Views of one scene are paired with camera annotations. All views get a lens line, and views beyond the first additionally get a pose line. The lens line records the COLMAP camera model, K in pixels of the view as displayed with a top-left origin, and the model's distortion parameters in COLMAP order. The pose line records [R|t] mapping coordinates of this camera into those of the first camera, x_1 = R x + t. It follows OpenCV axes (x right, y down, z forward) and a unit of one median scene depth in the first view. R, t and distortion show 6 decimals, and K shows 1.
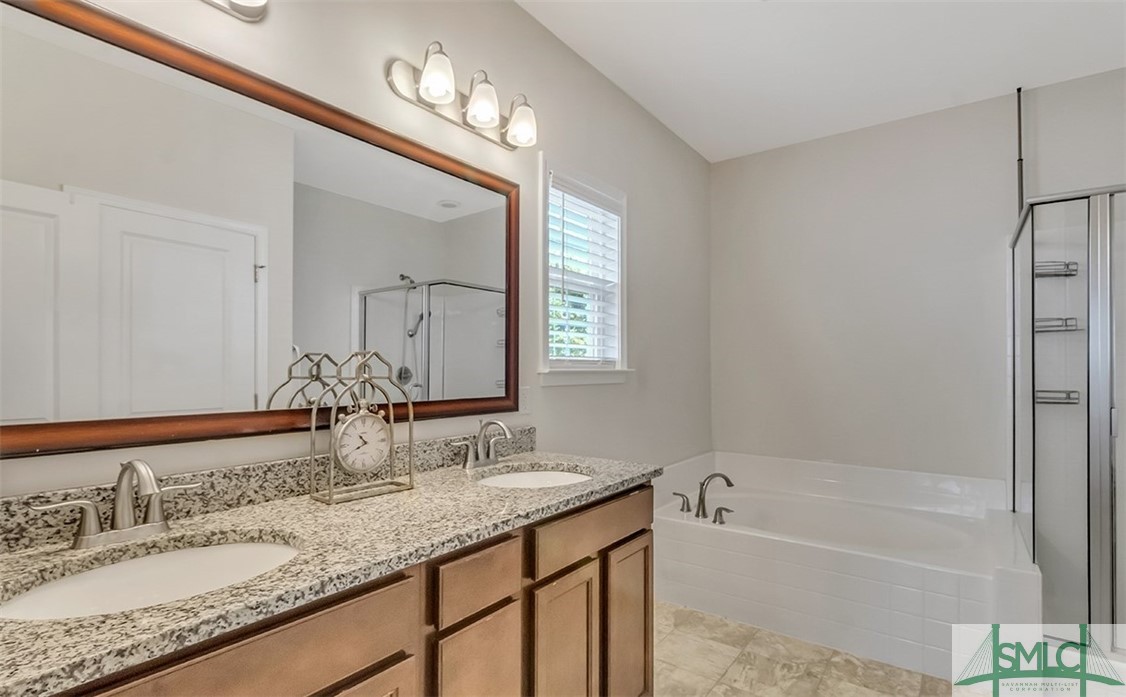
lens RADIAL K [[535.3, 0, 562.7], [0, 535.3, 355.4], [0, 0, 1]] dist [0.000290, 0.000053]
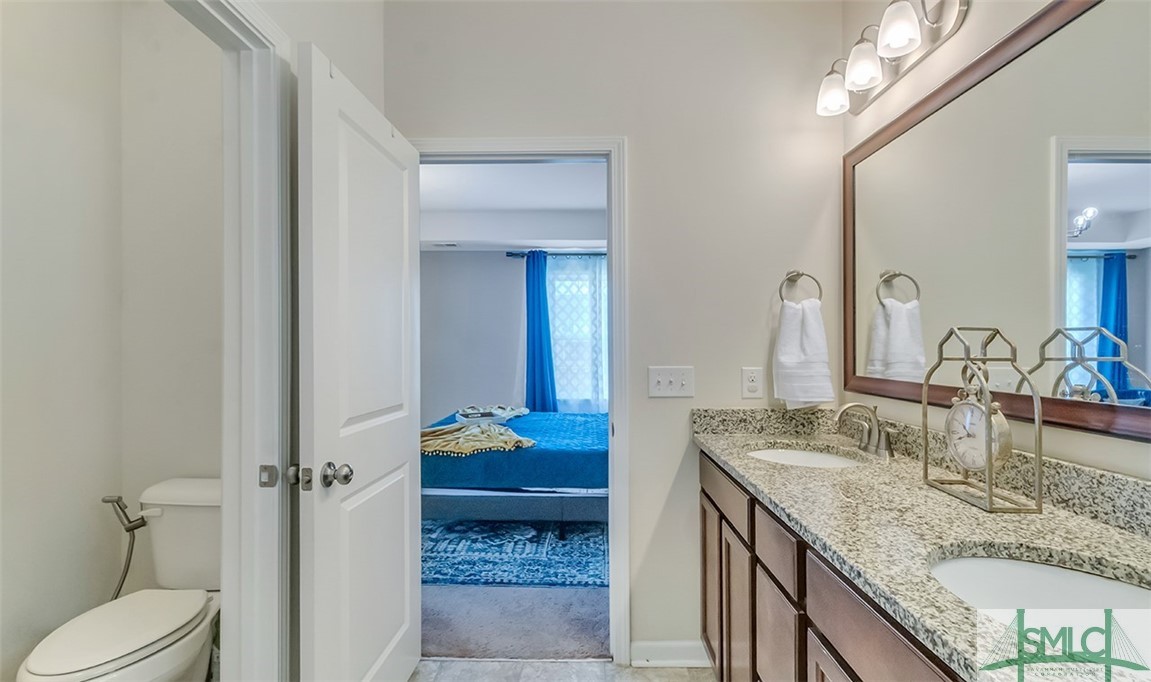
lens RADIAL K [[512.3, 0, 572.8], [0, 512.3, 348.8], [0, 0, 1]] dist [-0.000809, 0.000068]
pose [[-0.815215, -0.006946, -0.579117, 0.597577], [0.003692, 0.999845, -0.017190, 0.038376], [0.579147, -0.016151, -0.815063, 1.271835]]
